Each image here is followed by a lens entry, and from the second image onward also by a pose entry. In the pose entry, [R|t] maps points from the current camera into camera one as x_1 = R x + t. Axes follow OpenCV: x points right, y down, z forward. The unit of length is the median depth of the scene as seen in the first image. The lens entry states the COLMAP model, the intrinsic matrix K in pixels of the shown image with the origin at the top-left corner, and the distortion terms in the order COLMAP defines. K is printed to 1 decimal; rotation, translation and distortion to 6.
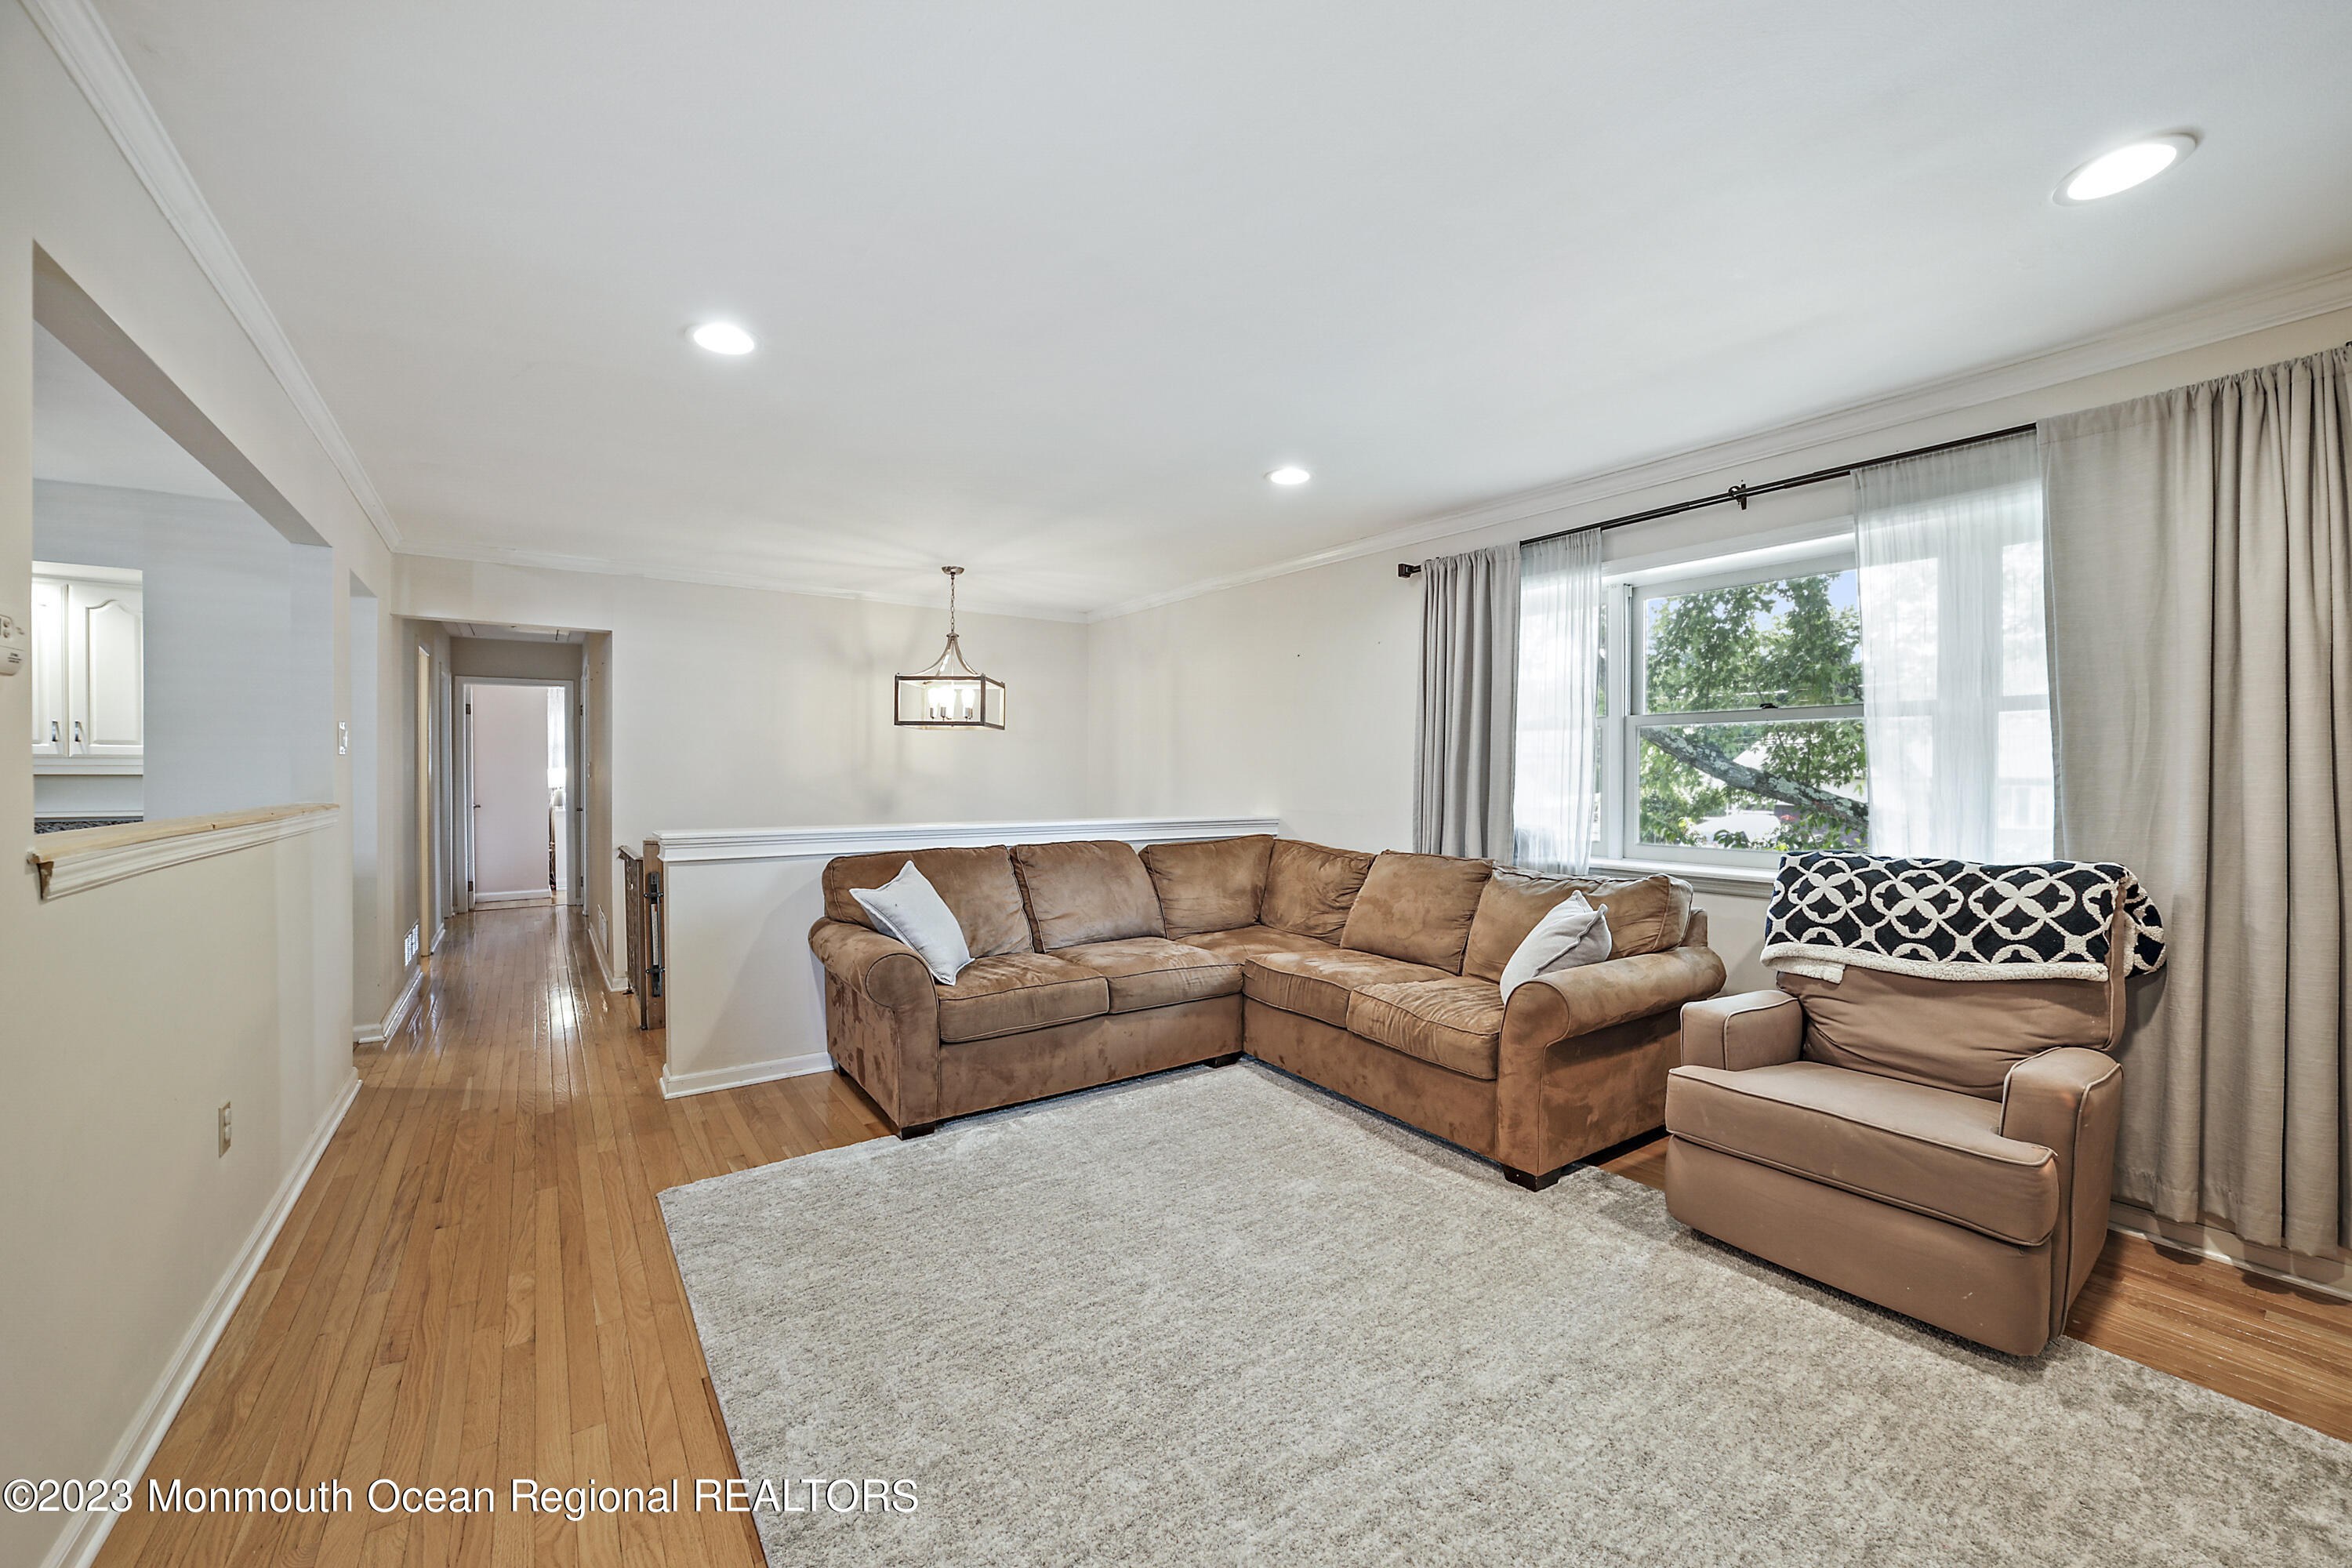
lens RADIAL K [[927.3, 0, 1223.1], [0, 927.3, 790.3], [0, 0, 1]] dist [-0.025244, 0.007283]
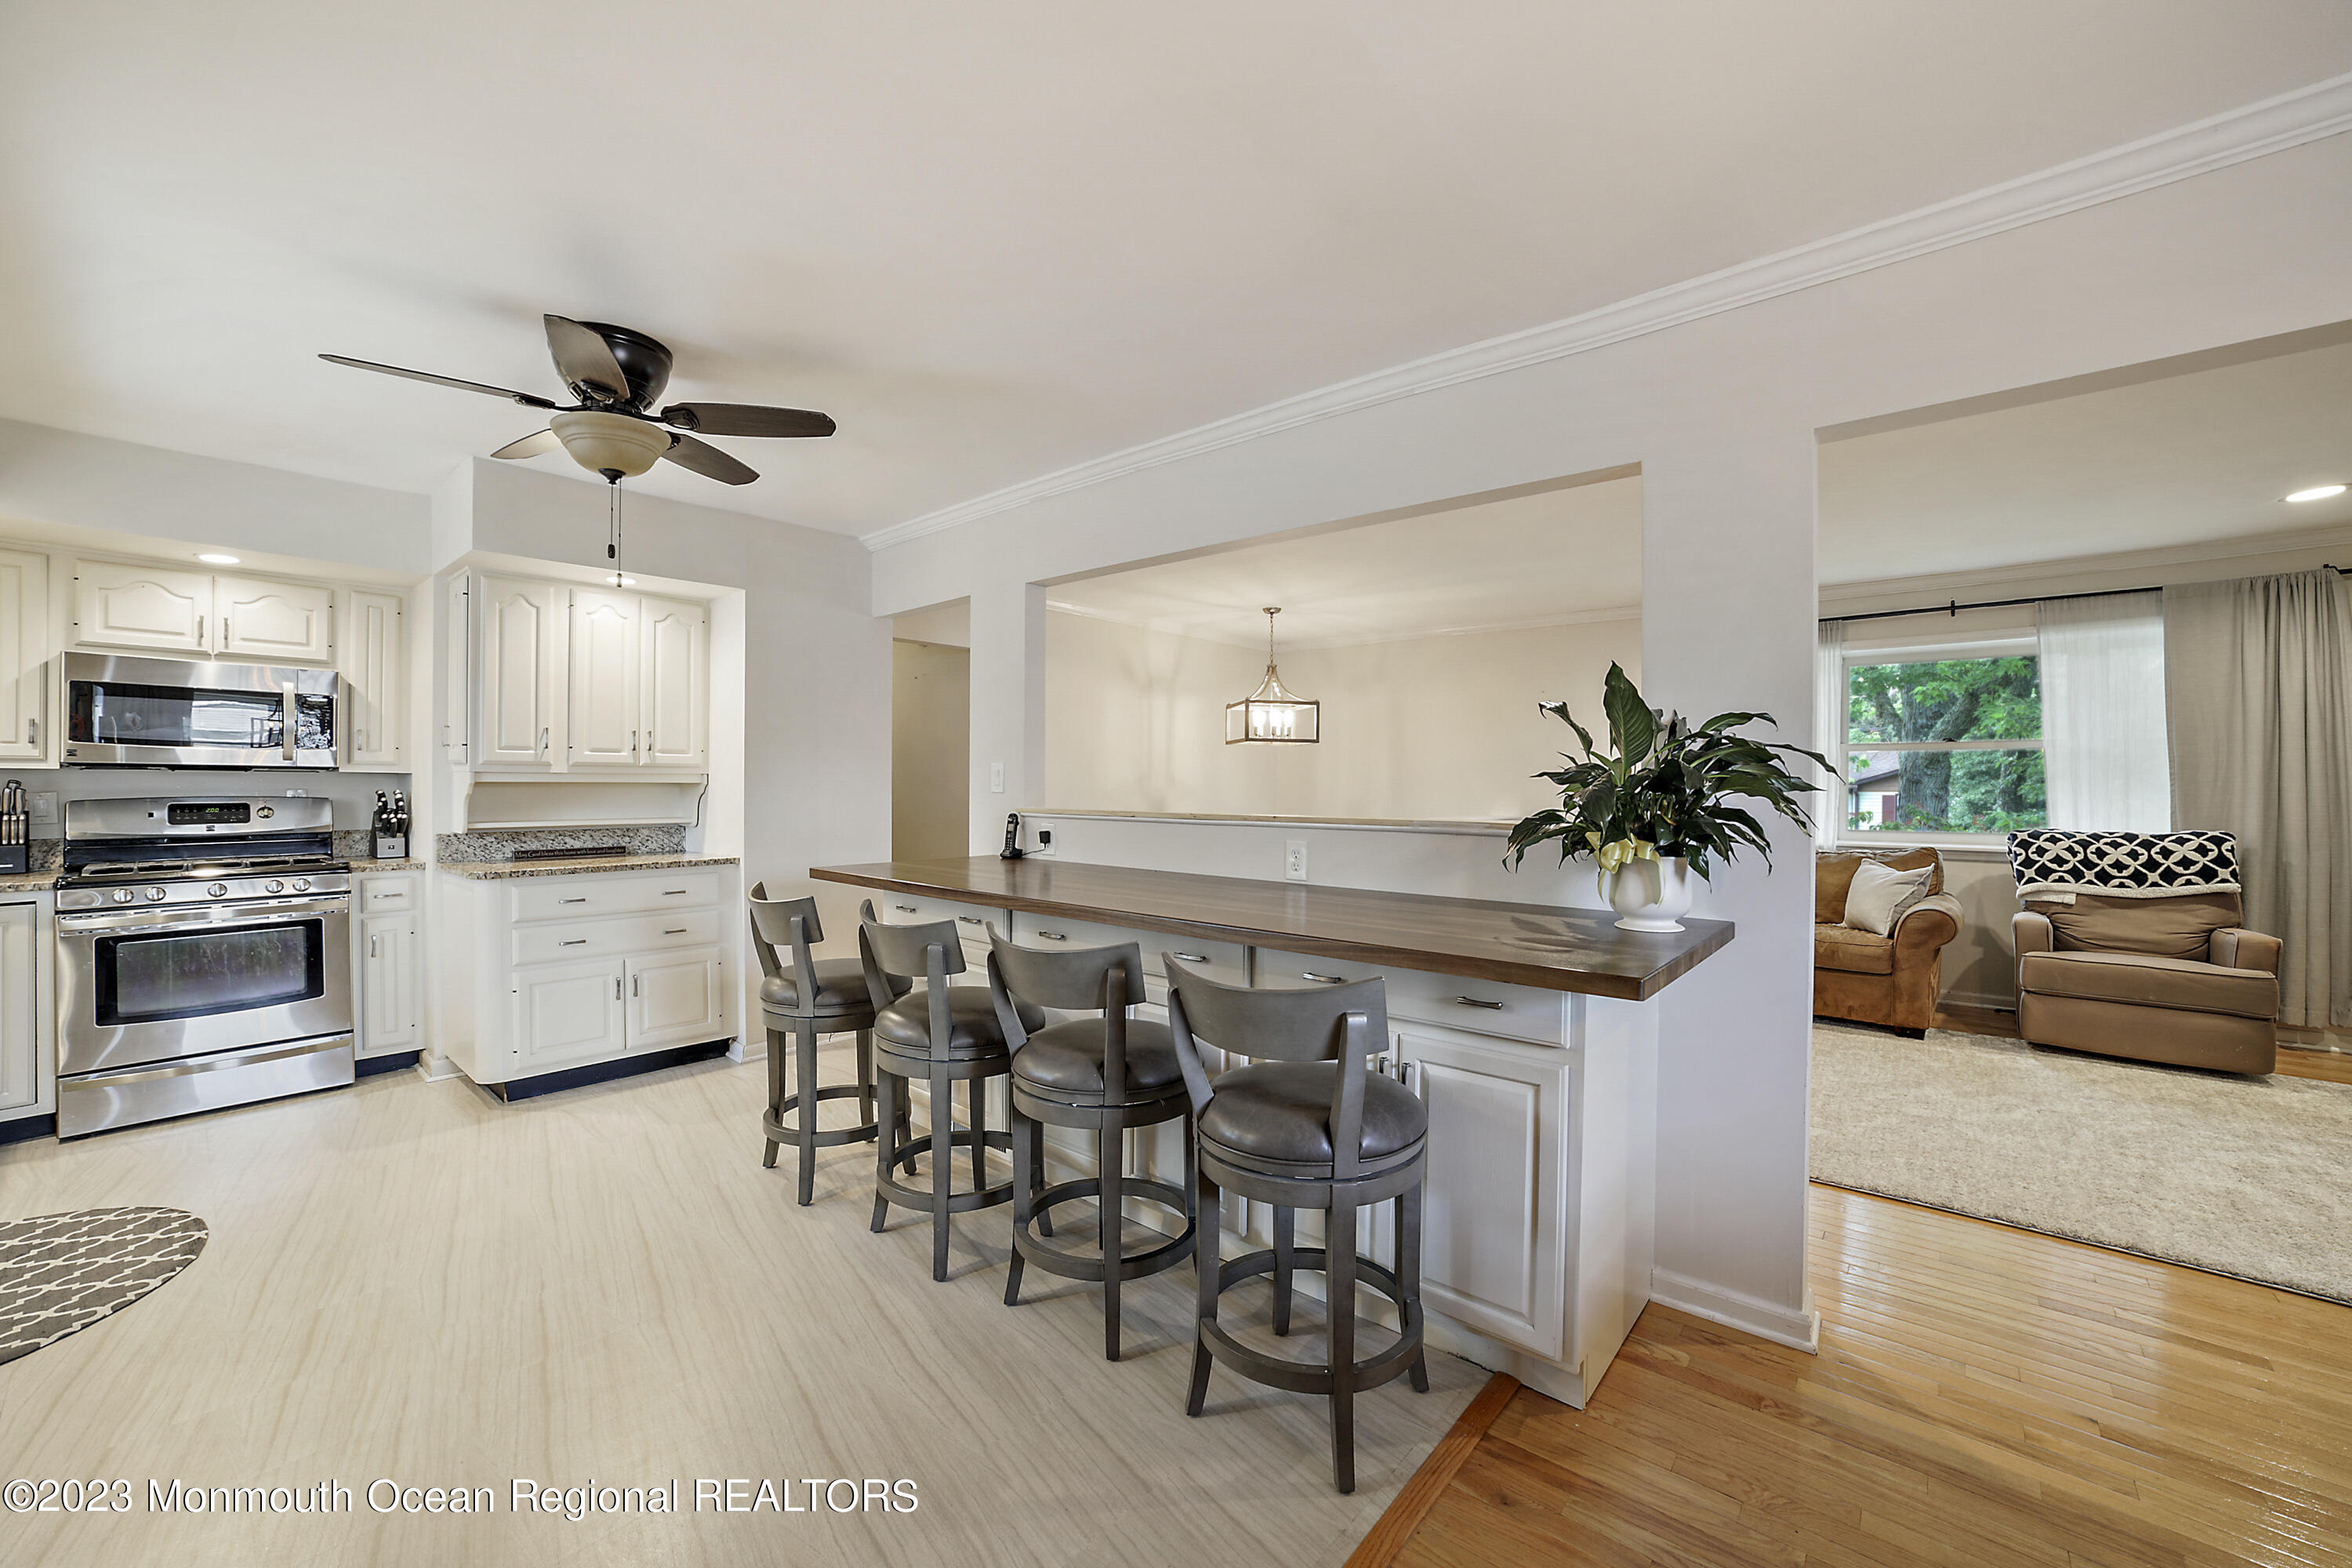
lens RADIAL K [[927.3, 0, 1201.0], [0, 927.3, 789.1], [0, 0, 1]] dist [-0.025244, 0.007283]
pose [[0.974319, 0.001736, 0.225166, -1.333017], [0.001288, 0.999911, -0.013284, 0.014690], [-0.225169, 0.013233, 0.974230, -0.304273]]
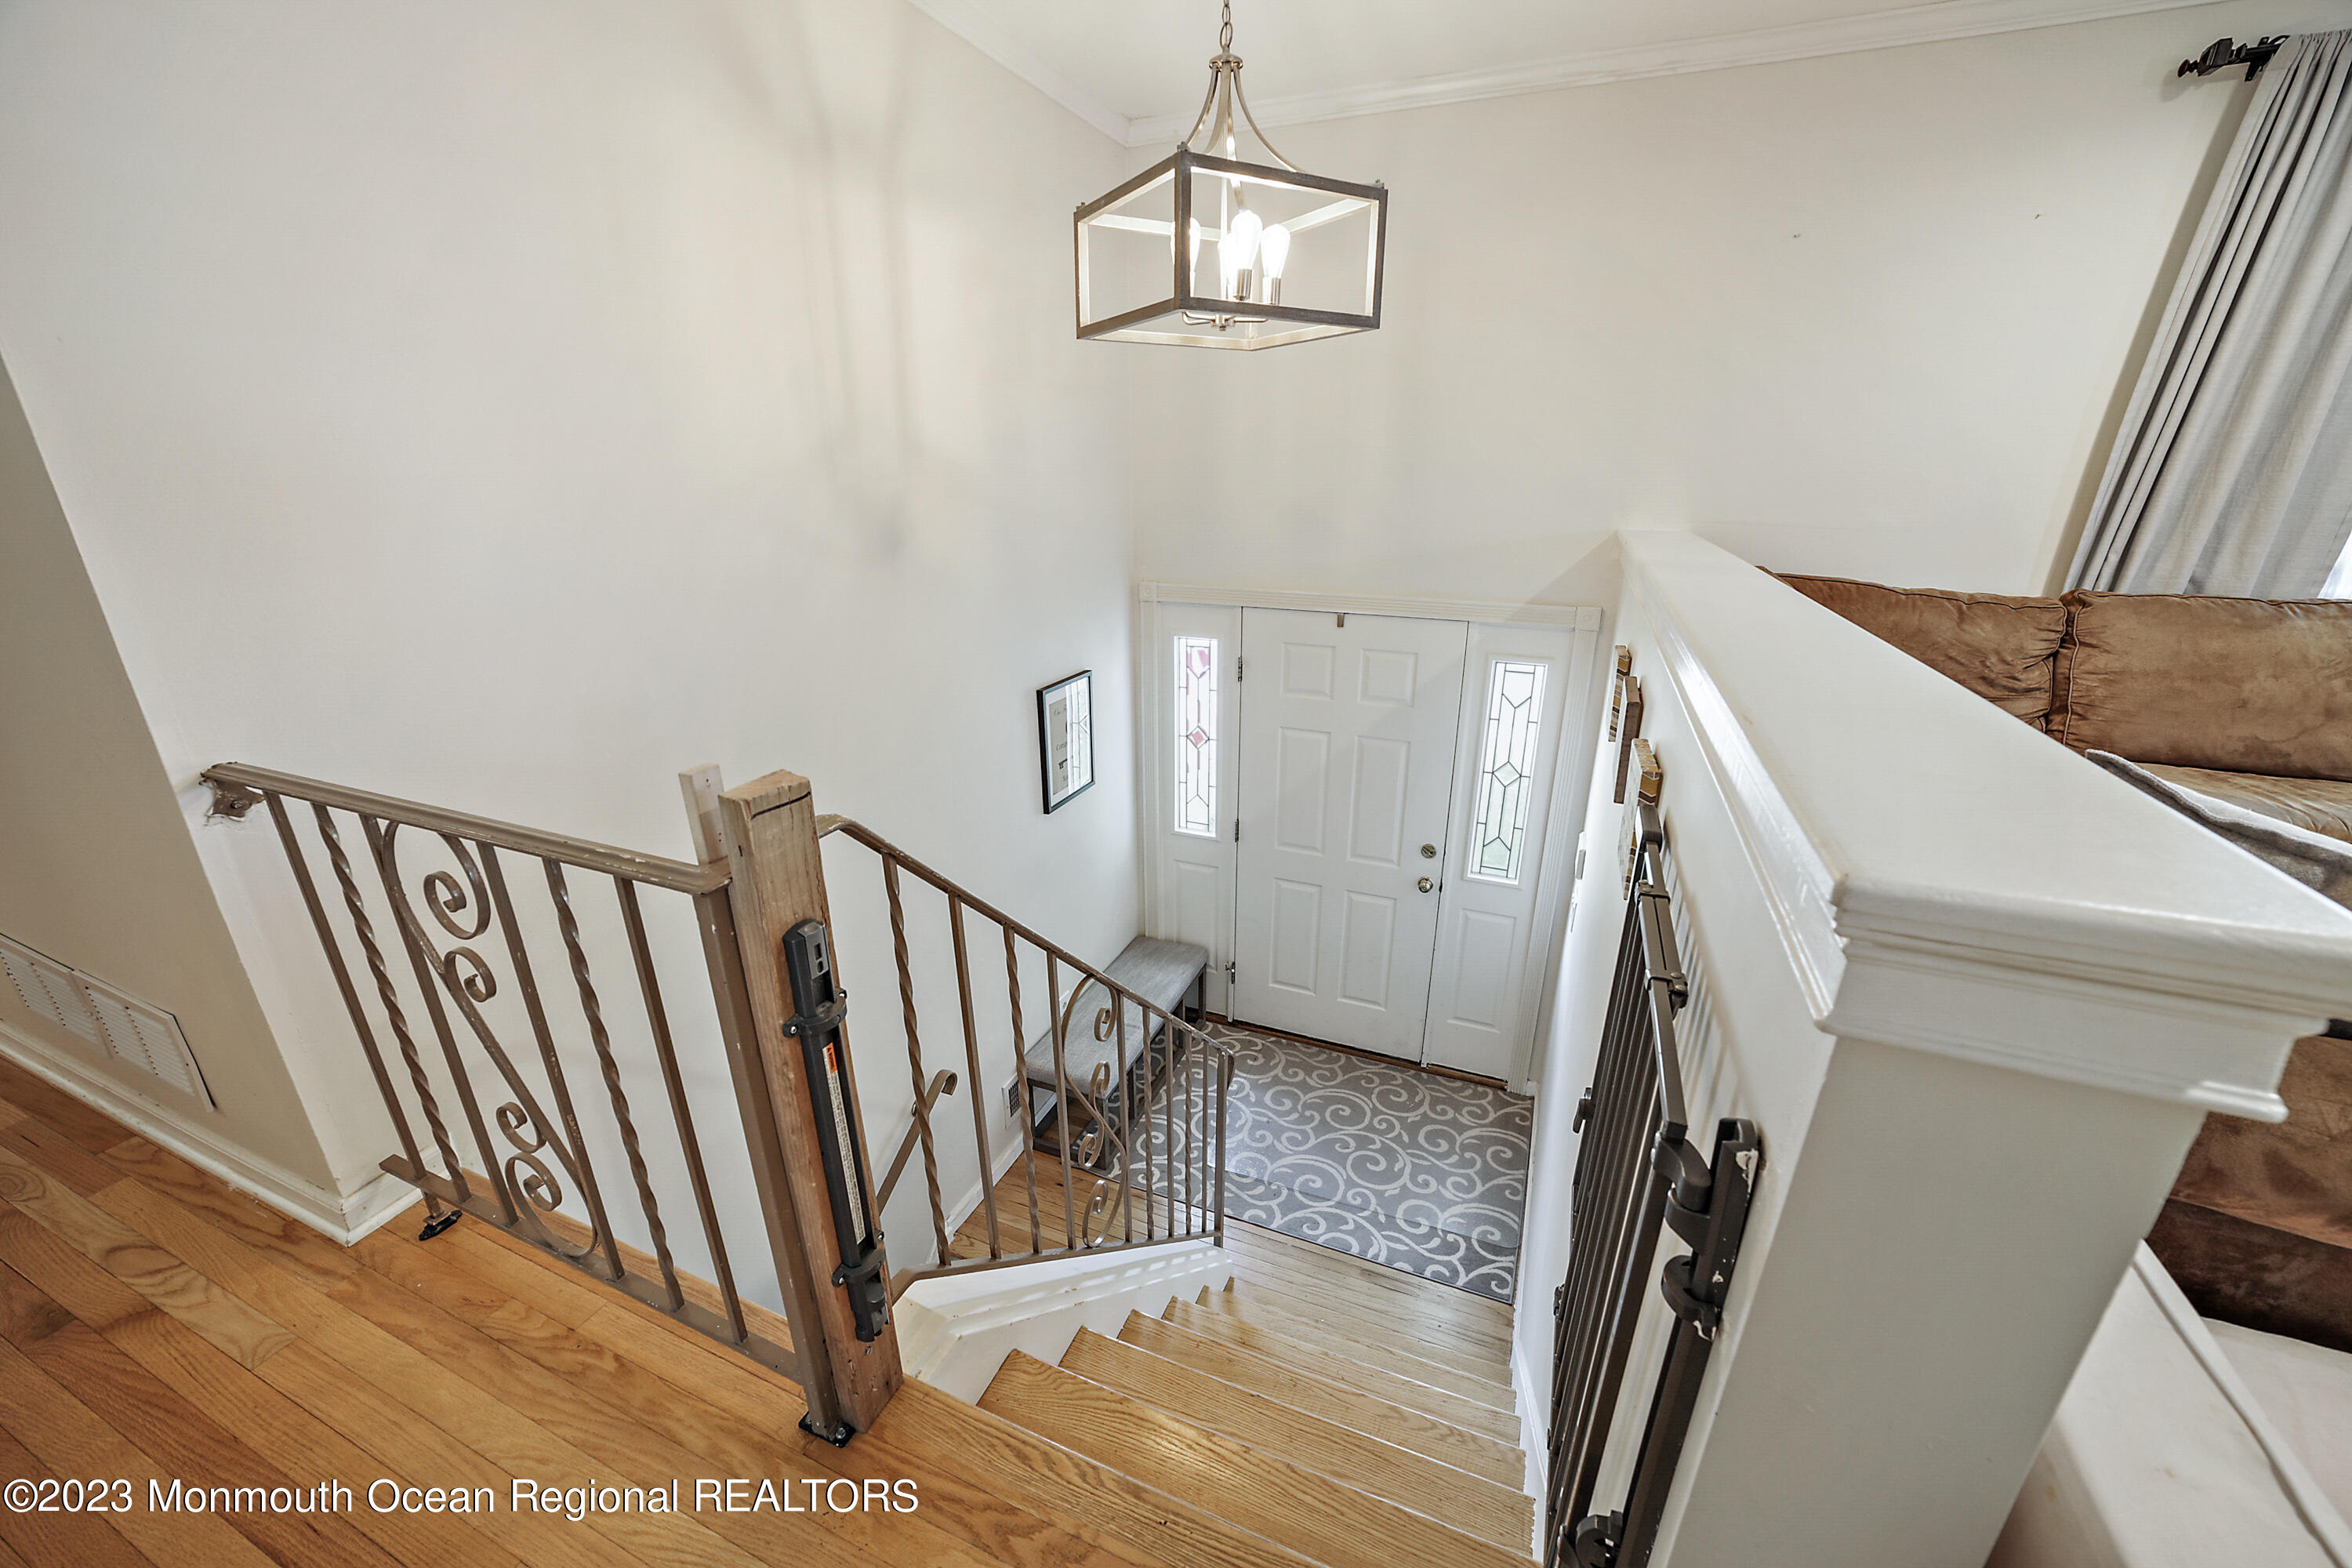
lens RADIAL K [[927.3, 0, 1169.9], [0, 927.3, 798.1], [0, 0, 1]] dist [-0.025244, 0.007283]
pose [[0.871448, -0.161658, 0.463081, -1.094185], [0.008619, 0.949027, 0.315078, -0.001736], [-0.490411, -0.270583, 0.828421, 1.266657]]
